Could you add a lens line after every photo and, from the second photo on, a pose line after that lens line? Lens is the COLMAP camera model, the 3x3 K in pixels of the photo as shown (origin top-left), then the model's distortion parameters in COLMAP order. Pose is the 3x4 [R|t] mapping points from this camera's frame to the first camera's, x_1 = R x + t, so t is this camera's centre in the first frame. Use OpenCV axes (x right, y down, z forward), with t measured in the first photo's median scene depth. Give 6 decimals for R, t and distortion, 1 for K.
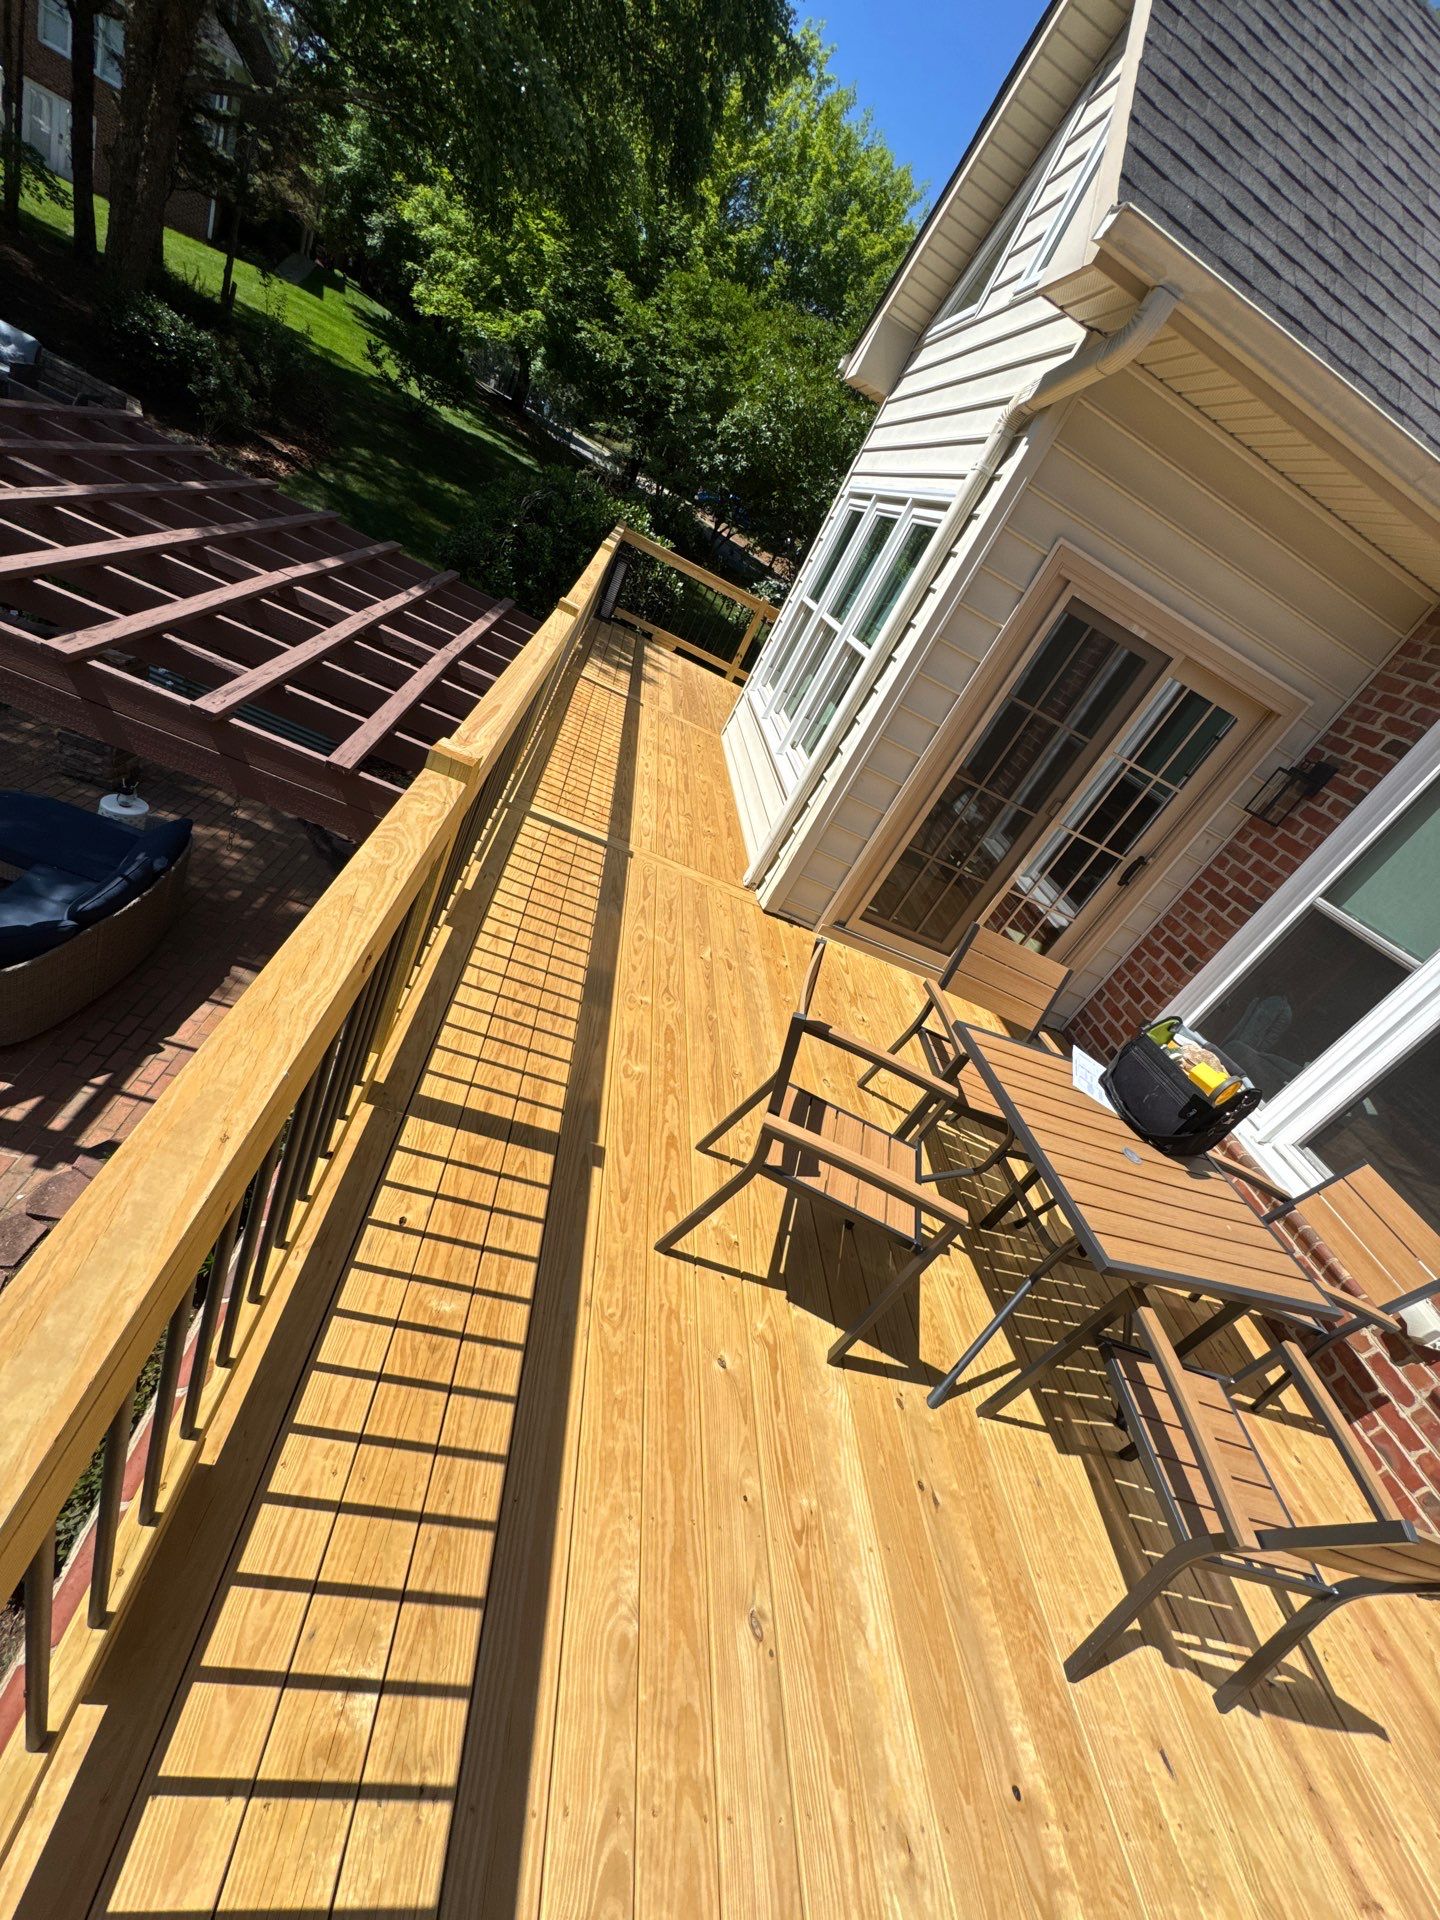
lens RADIAL K [[758.8, 0, 715.8], [0, 758.8, 959.6], [0, 0, 1]] dist [0.002310, 0.000378]
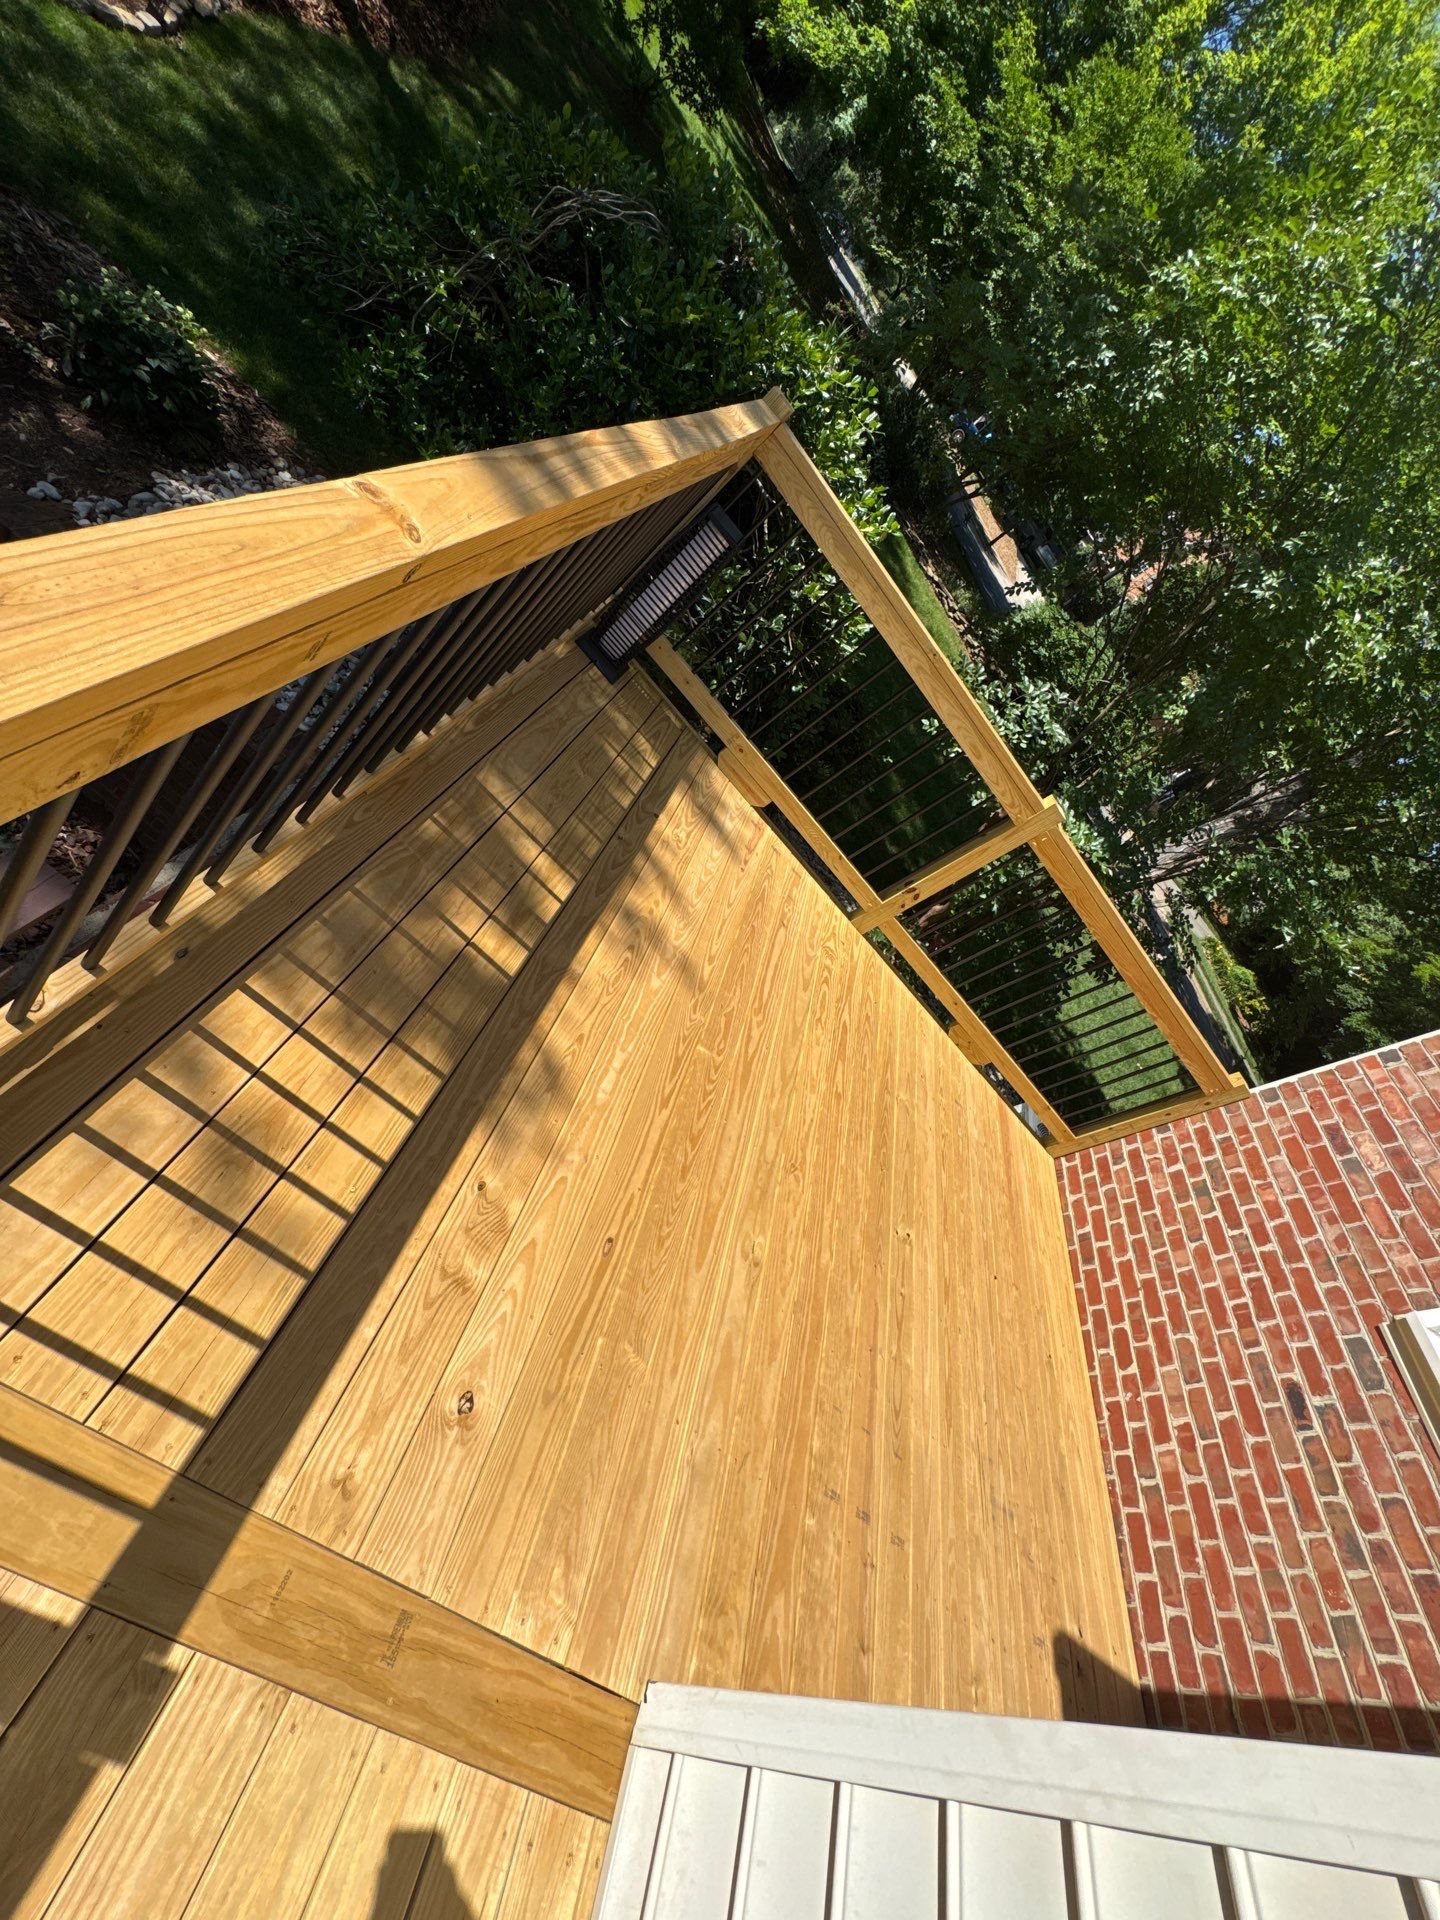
lens RADIAL K [[758.8, 0, 722.3], [0, 758.8, 966.2], [0, 0, 1]] dist [0.002310, 0.000378]
pose [[0.894657, 0.445916, 0.027348, -0.019766], [-0.446074, 0.888245, 0.109723, -0.153442], [0.024635, -0.110364, 0.993586, 0.261267]]
